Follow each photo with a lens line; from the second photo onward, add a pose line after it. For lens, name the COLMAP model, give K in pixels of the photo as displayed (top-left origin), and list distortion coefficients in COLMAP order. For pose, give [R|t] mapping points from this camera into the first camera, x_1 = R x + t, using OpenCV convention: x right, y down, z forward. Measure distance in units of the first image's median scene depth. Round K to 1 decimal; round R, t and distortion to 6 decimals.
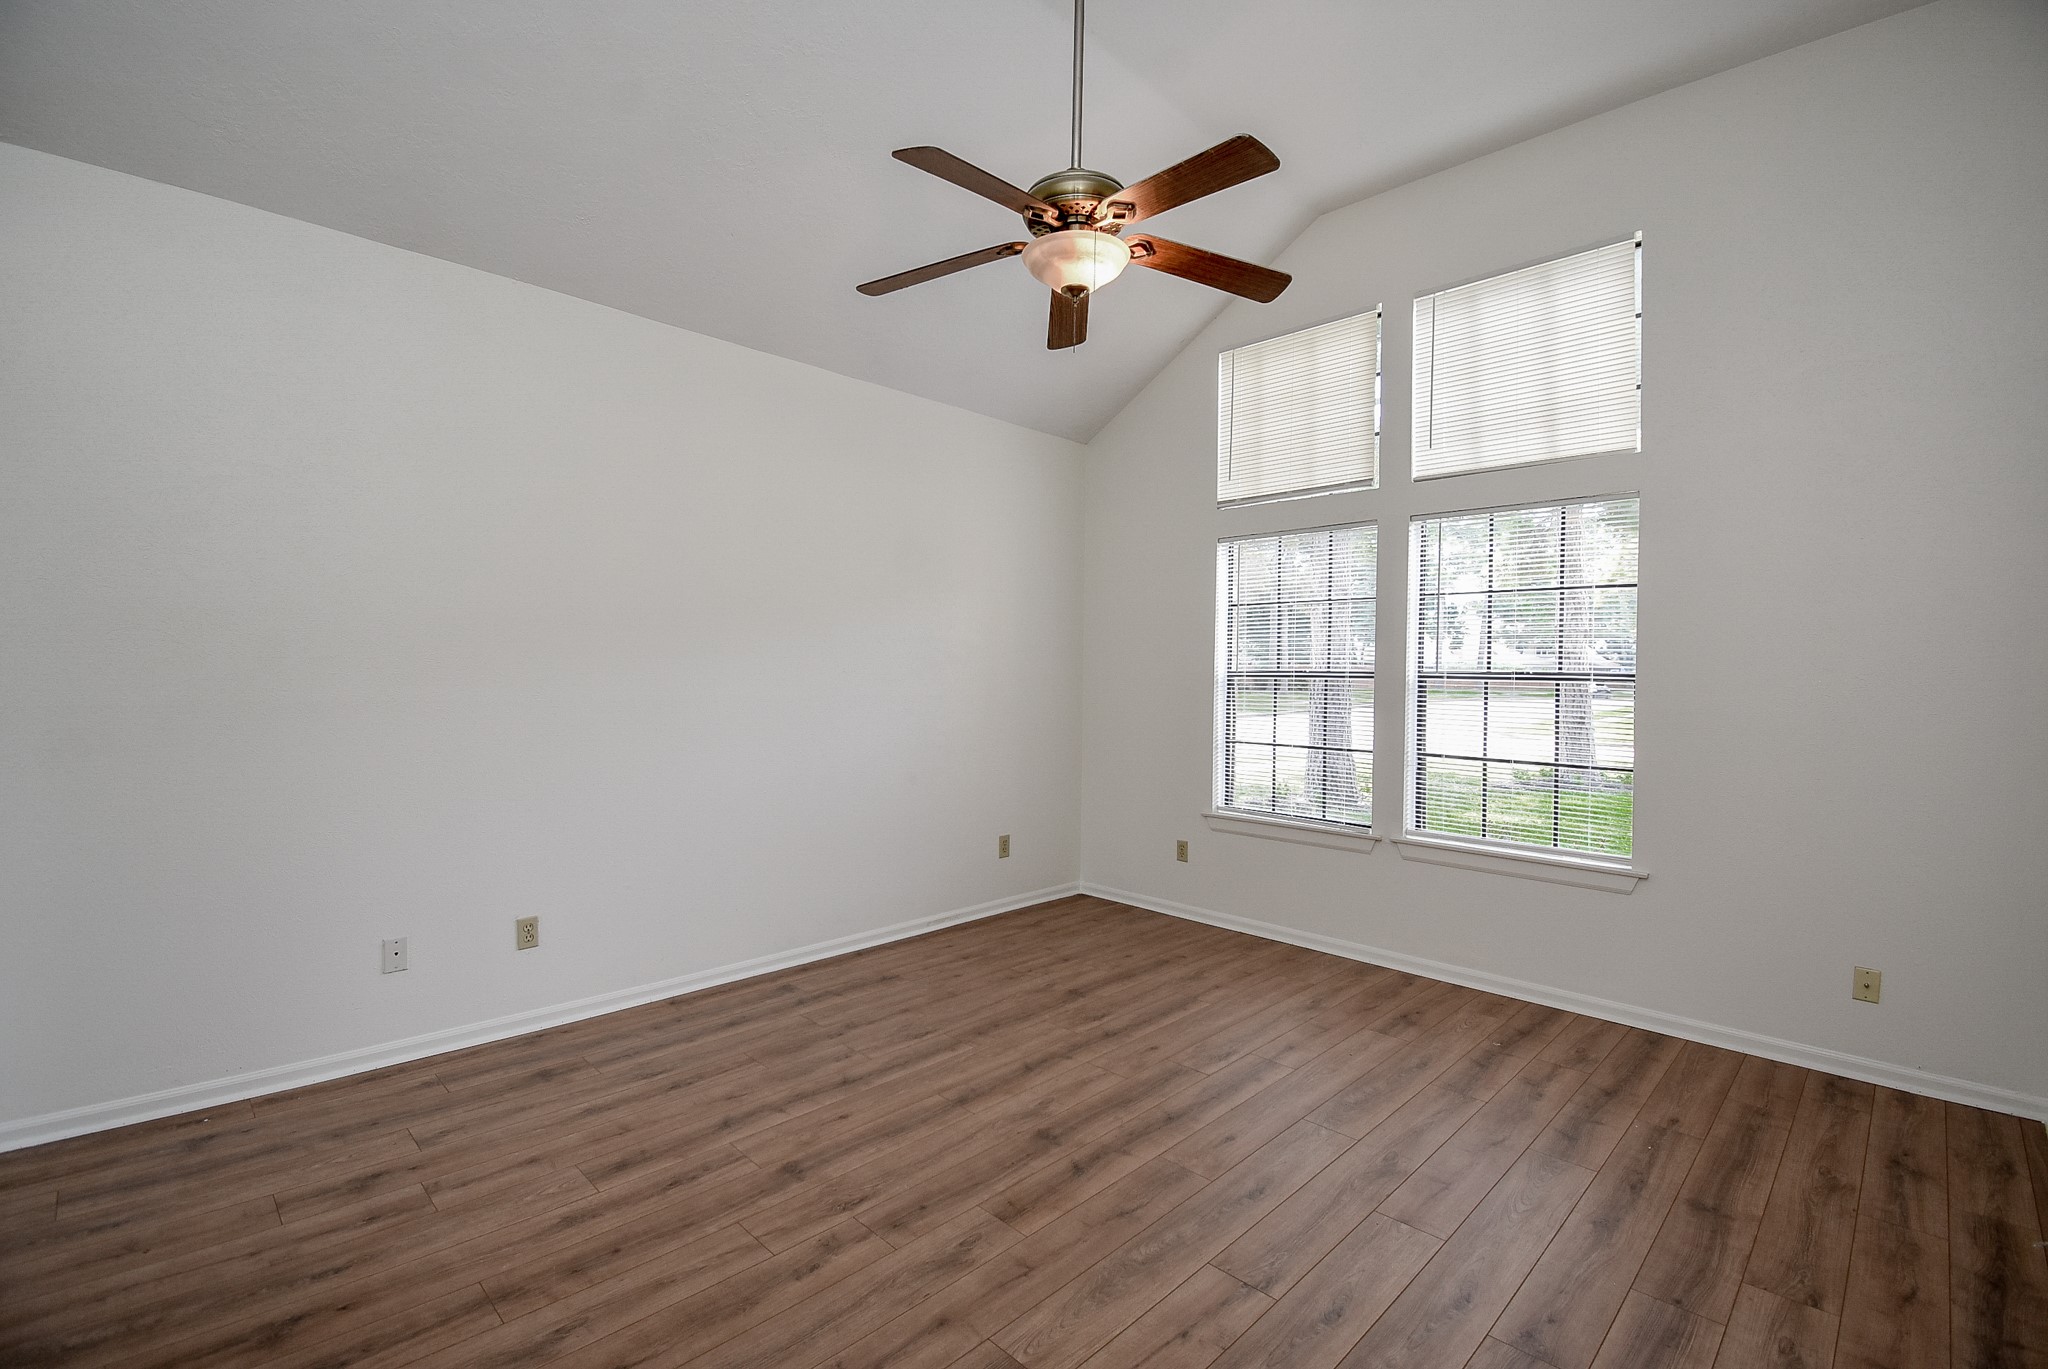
lens RADIAL K [[903.0, 0, 1023.4], [0, 903.0, 672.3], [0, 0, 1]] dist [0.024284, -0.027833]
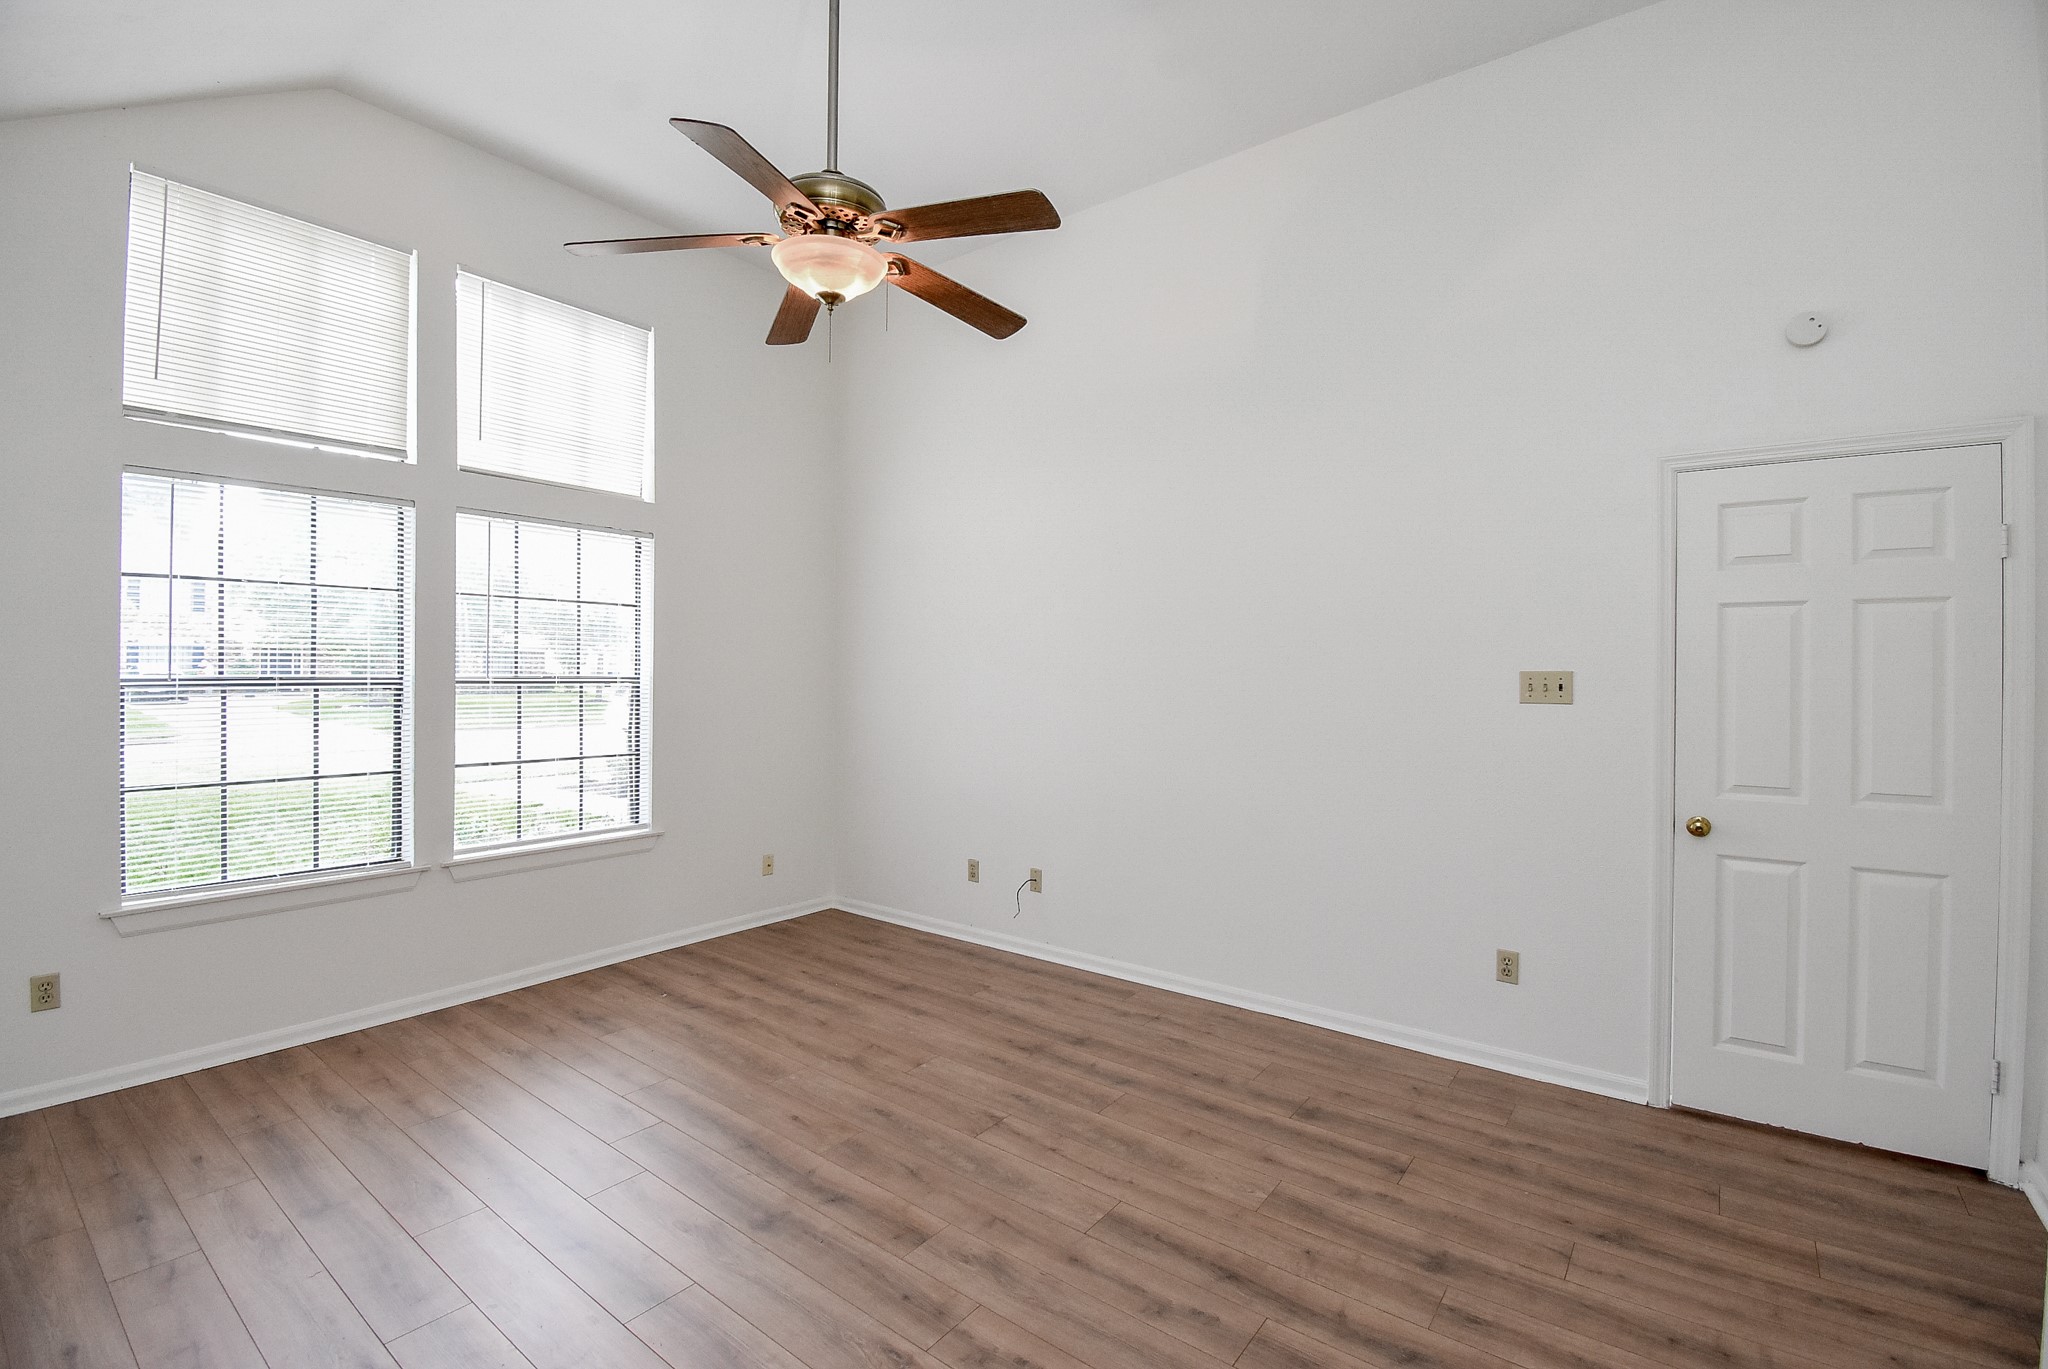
lens RADIAL K [[903.0, 0, 1023.4], [0, 903.0, 672.3], [0, 0, 1]] dist [0.024284, -0.027833]
pose [[-0.120289, -0.017975, 0.992576, -0.707150], [-0.007697, 0.999823, 0.017173, -0.032140], [-0.992709, -0.005574, -0.120406, 0.699412]]
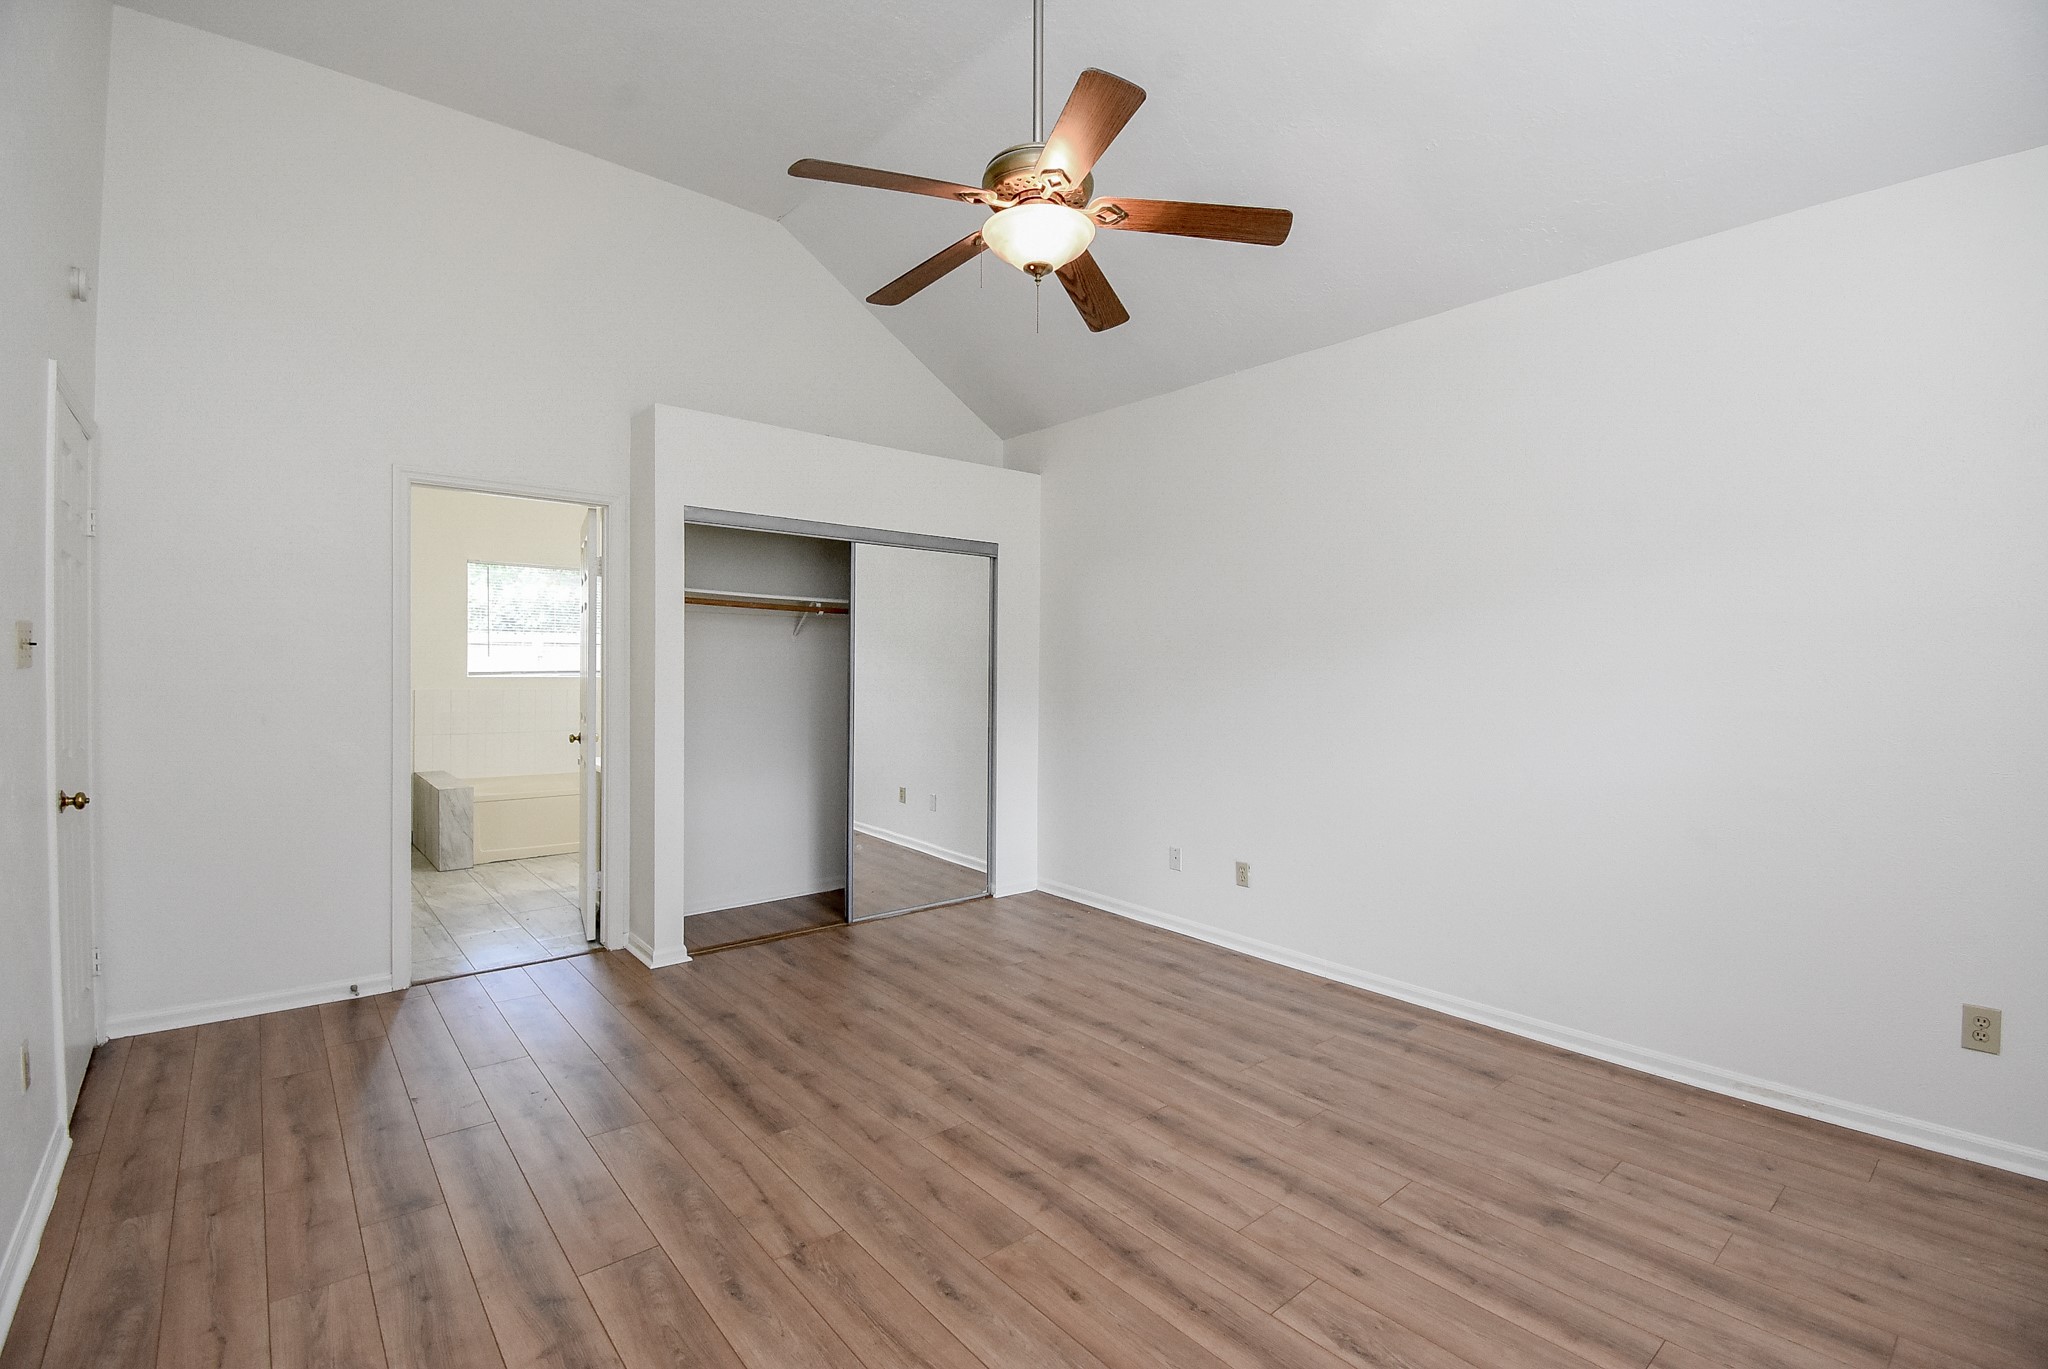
lens RADIAL K [[912.0, 0, 1027.0], [0, 912.0, 662.8], [0, 0, 1]] dist [0.022863, -0.029009]
pose [[-0.087257, -0.016684, -0.996046, 0.789816], [-0.009331, 0.999830, -0.015930, 0.013038], [0.996142, 0.007904, -0.087398, 0.828488]]
